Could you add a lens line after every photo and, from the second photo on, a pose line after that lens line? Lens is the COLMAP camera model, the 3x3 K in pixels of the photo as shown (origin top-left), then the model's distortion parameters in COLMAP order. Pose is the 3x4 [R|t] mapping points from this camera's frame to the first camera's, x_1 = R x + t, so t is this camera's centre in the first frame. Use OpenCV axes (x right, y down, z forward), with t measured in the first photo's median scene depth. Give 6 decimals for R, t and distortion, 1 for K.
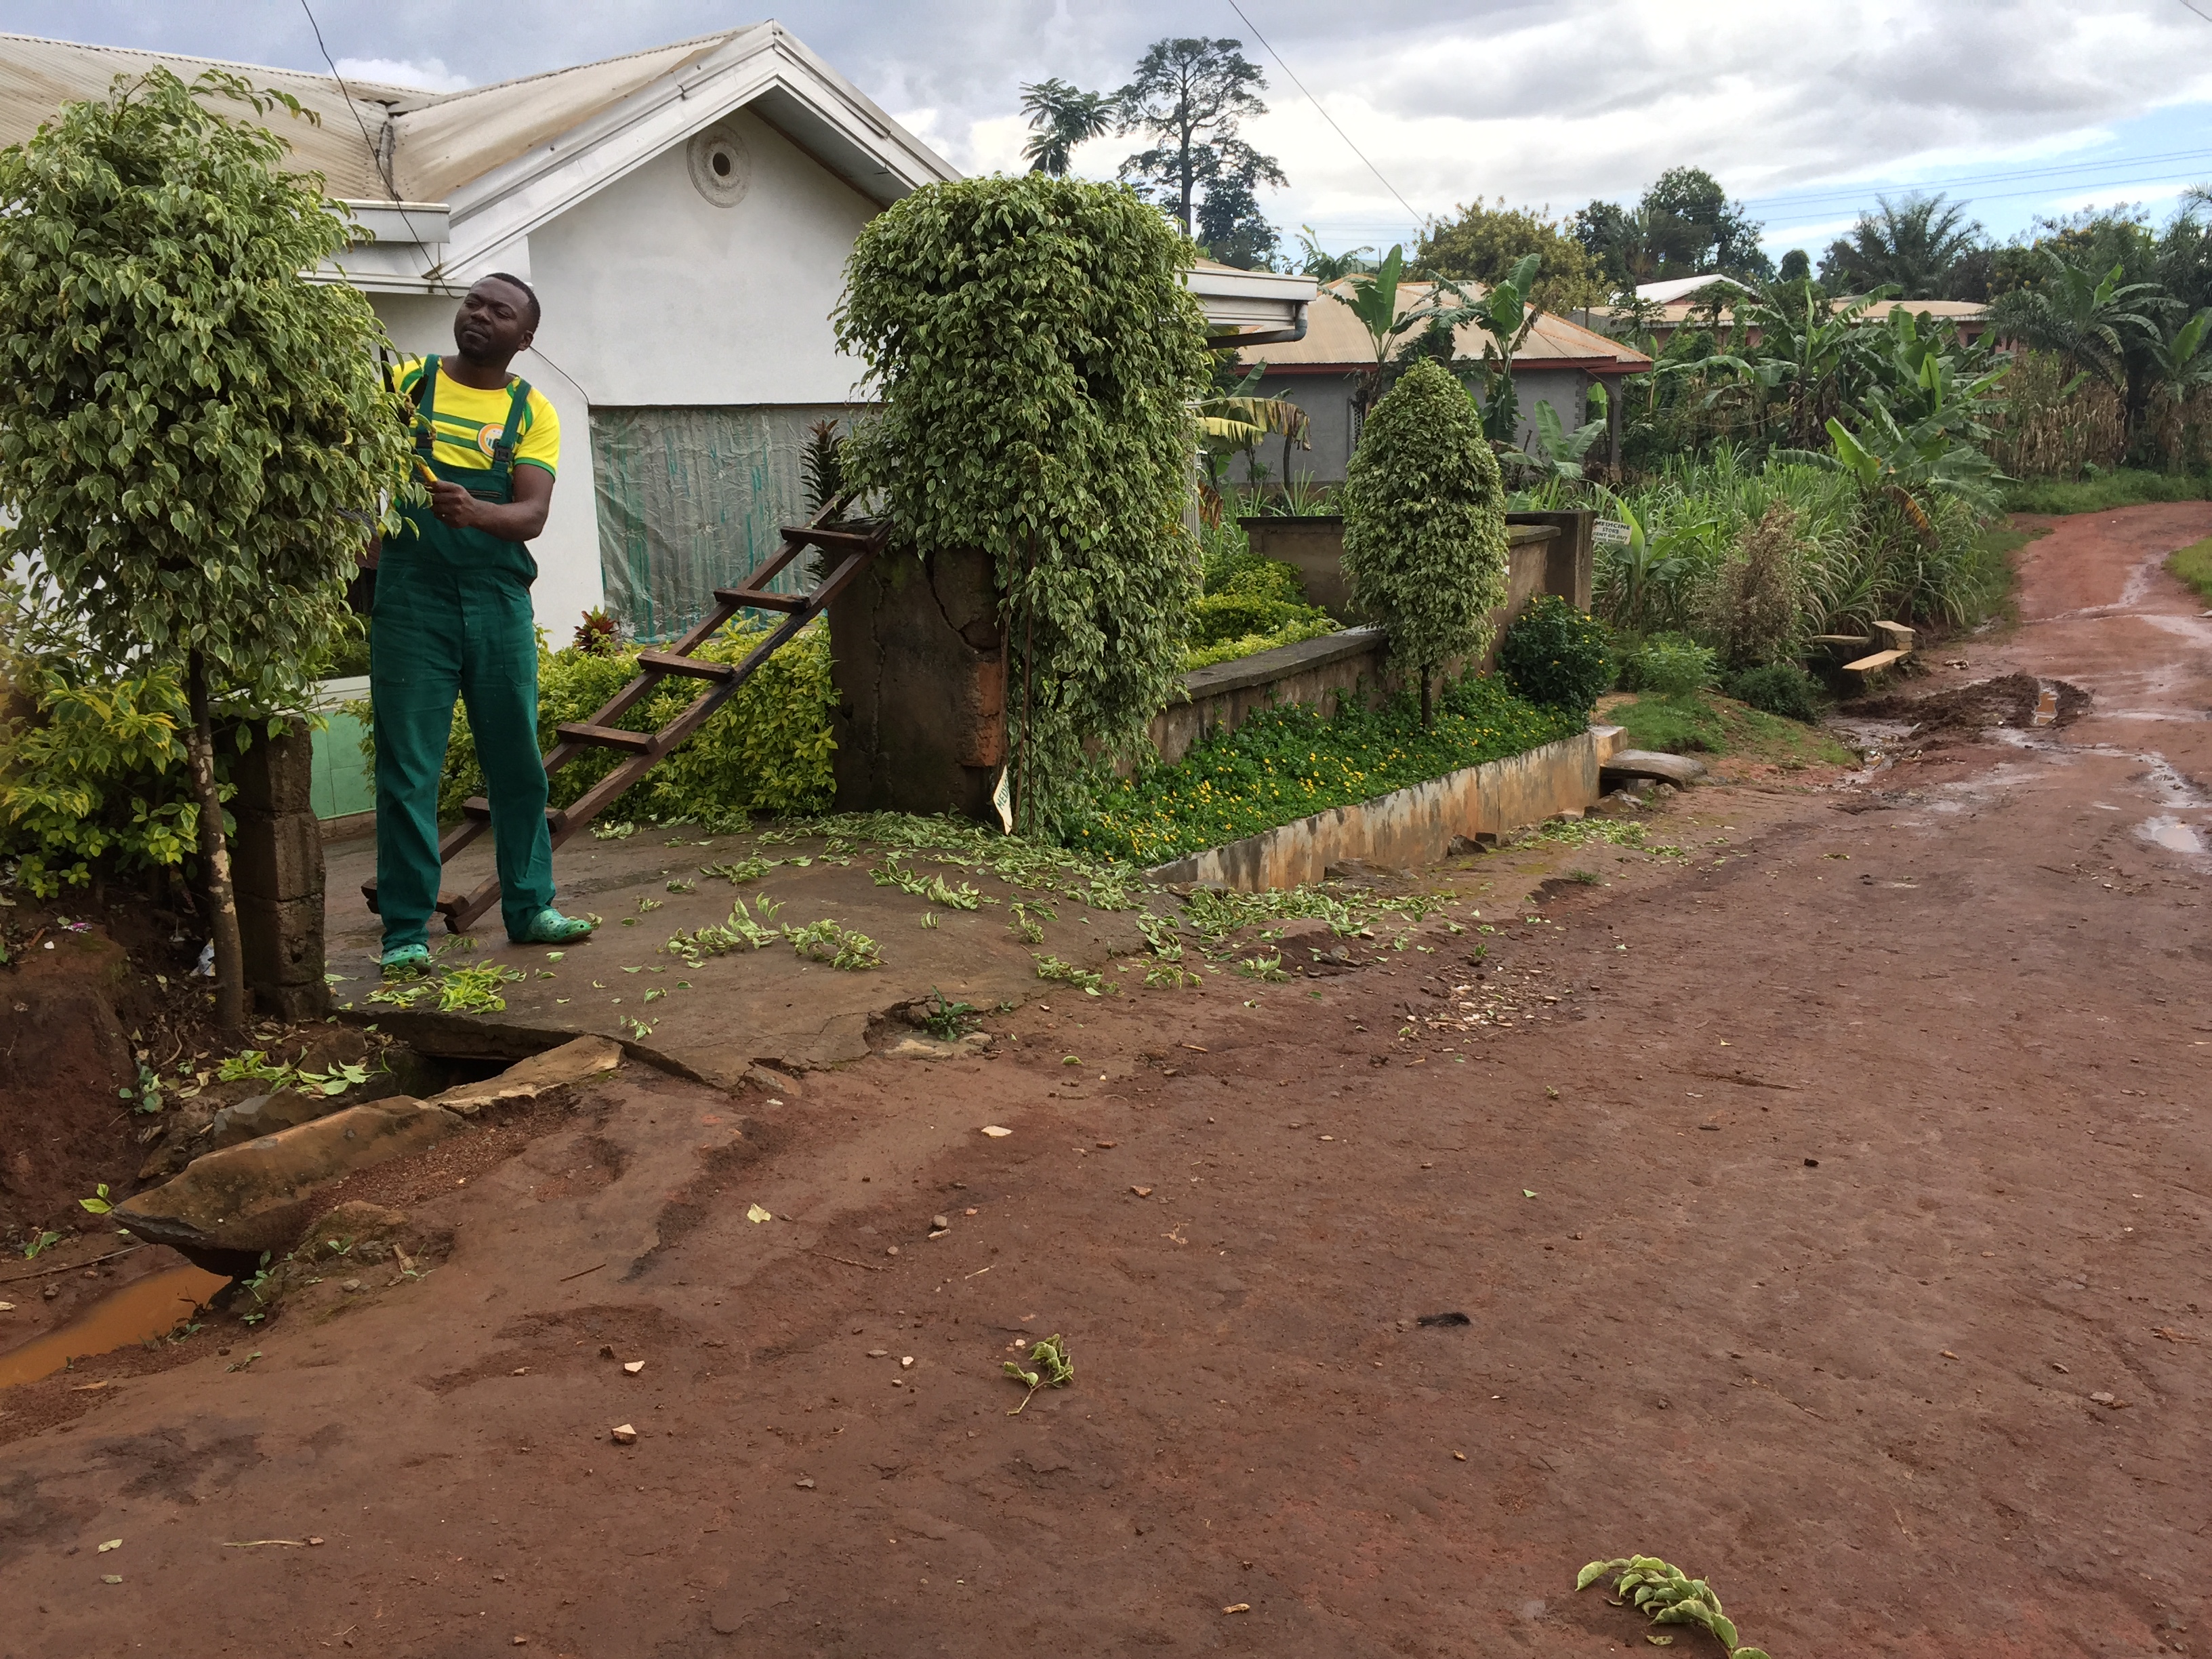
lens RADIAL K [[1879.4, 0, 1100.1], [0, 1879.4, 768.9], [0, 0, 1]] dist [0.086942, -0.116229]
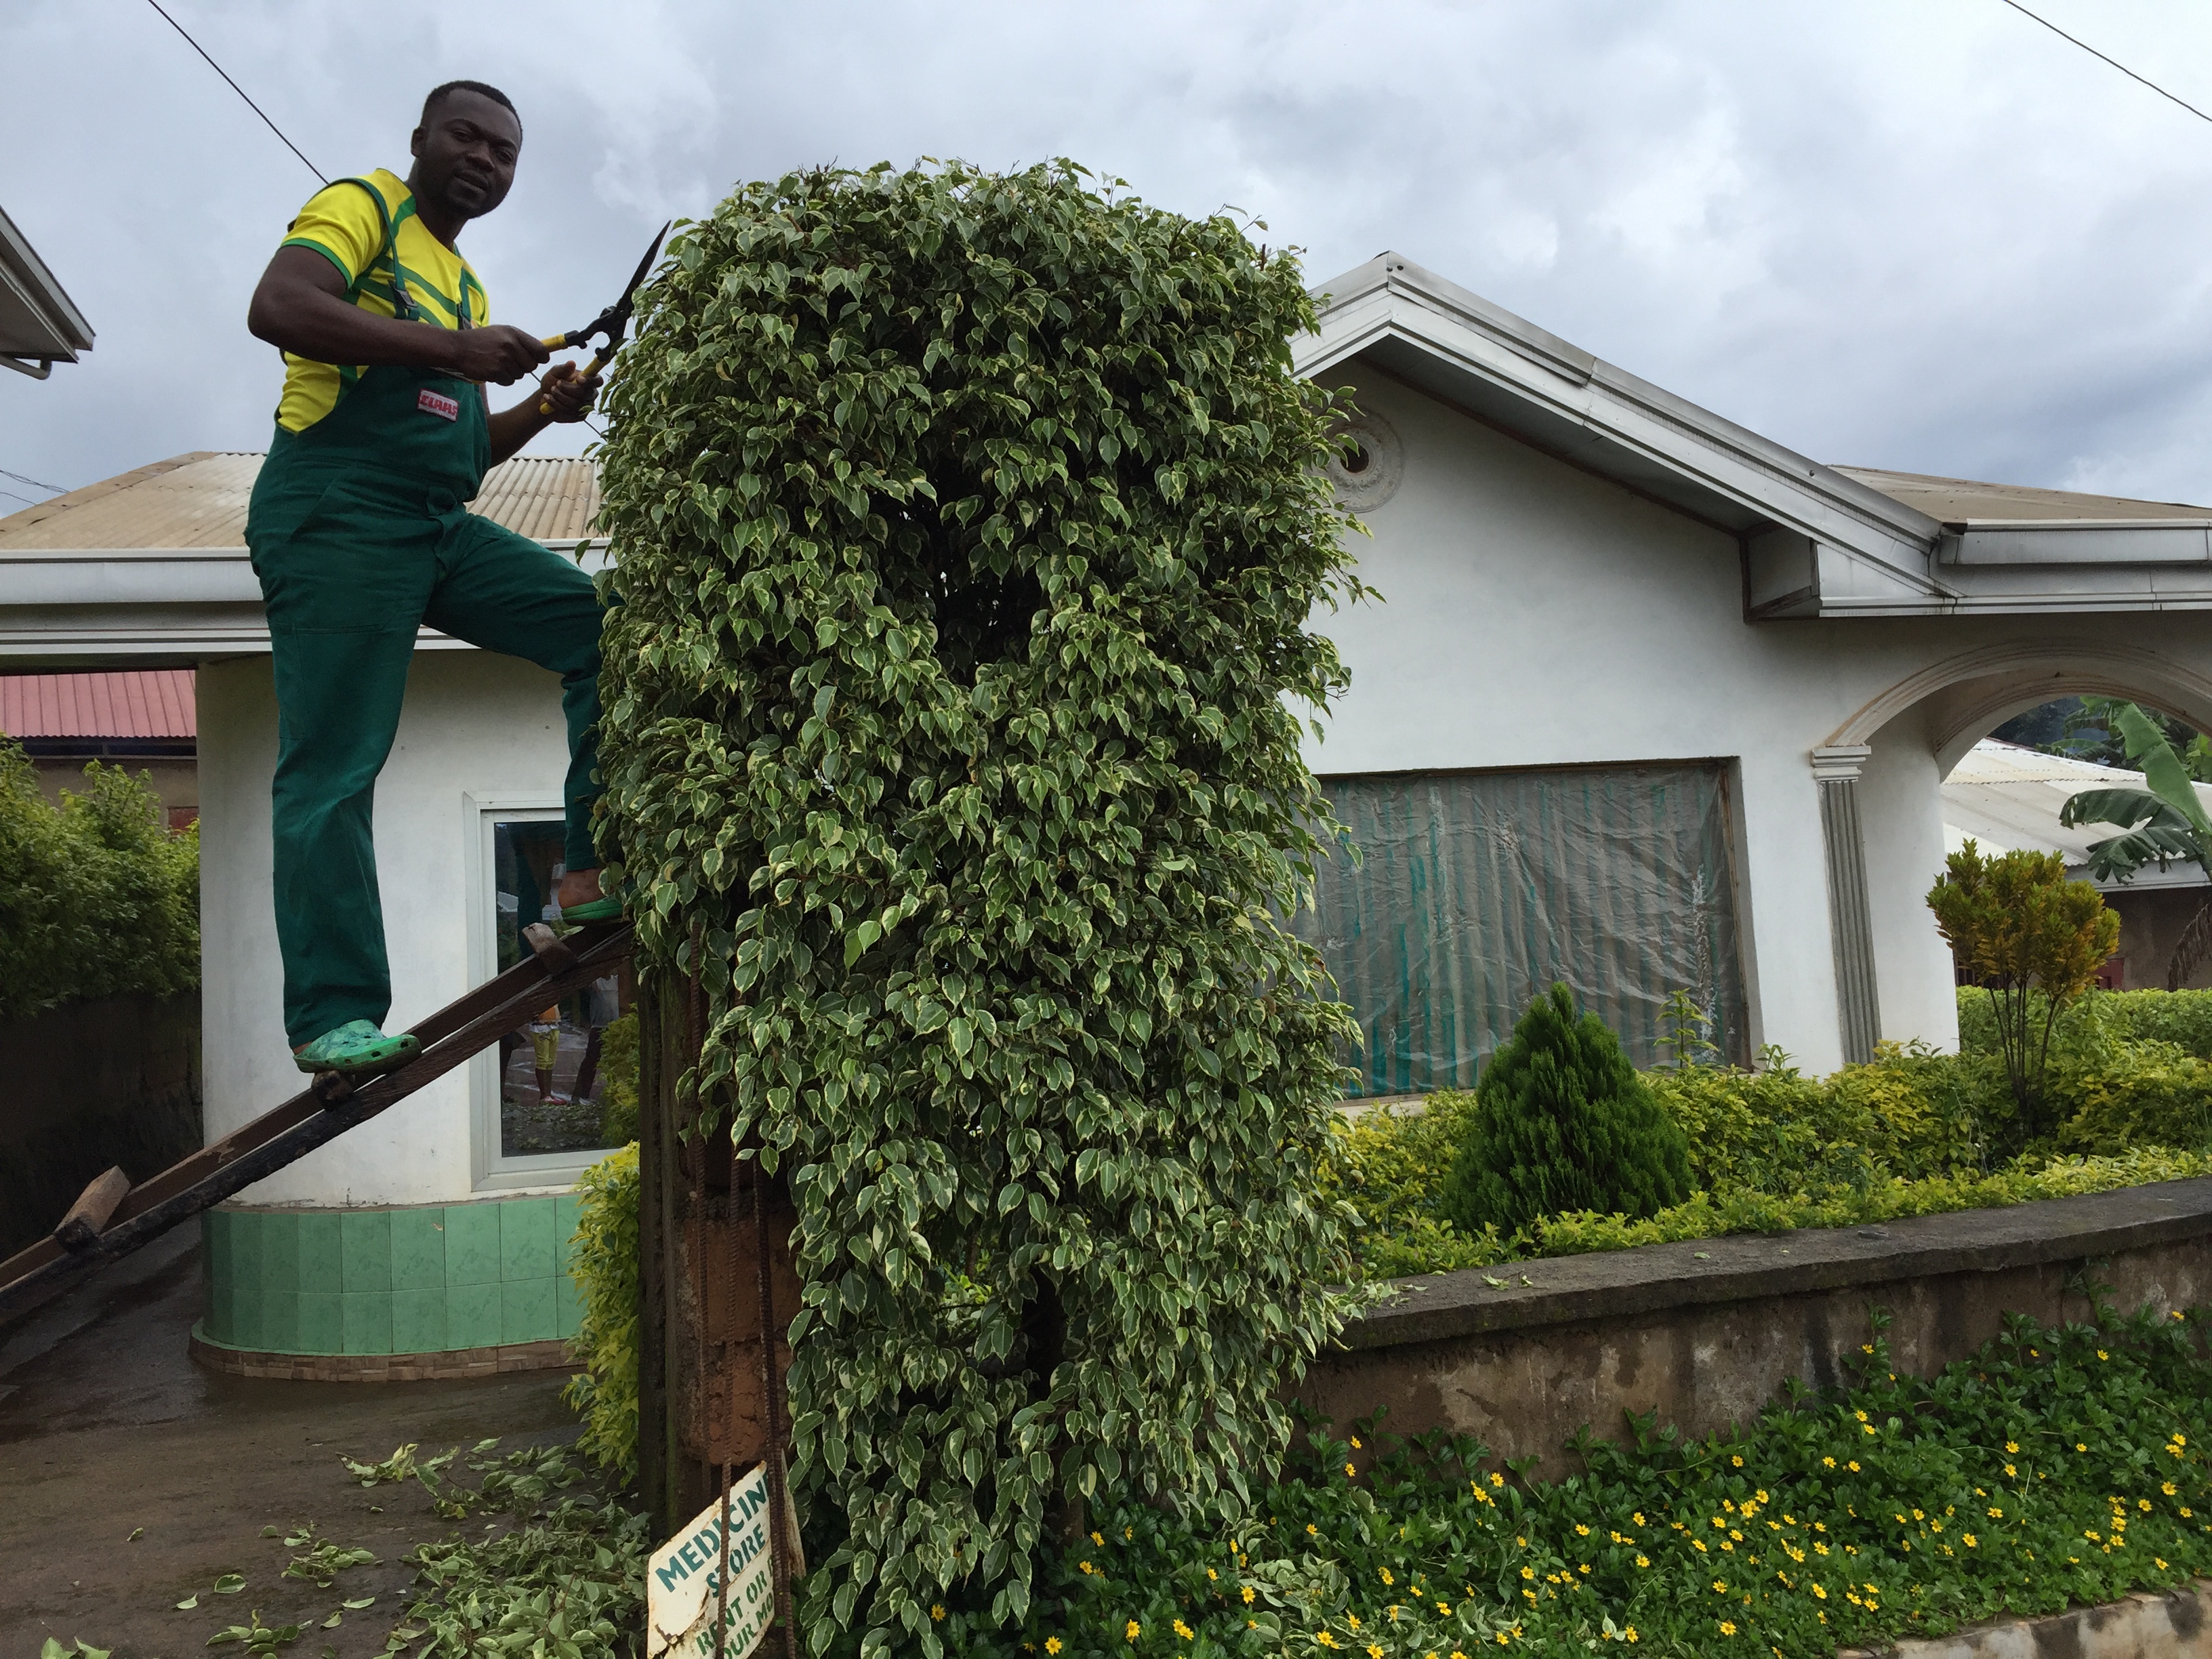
lens RADIAL K [[1879.4, 0, 1093.1], [0, 1879.4, 789.2], [0, 0, 1]] dist [0.086942, -0.116229]
pose [[0.790378, -0.054248, -0.610213, 0.163605], [-0.076977, 0.979383, -0.186772, -0.045478], [0.607764, 0.194593, 0.769907, 0.394540]]
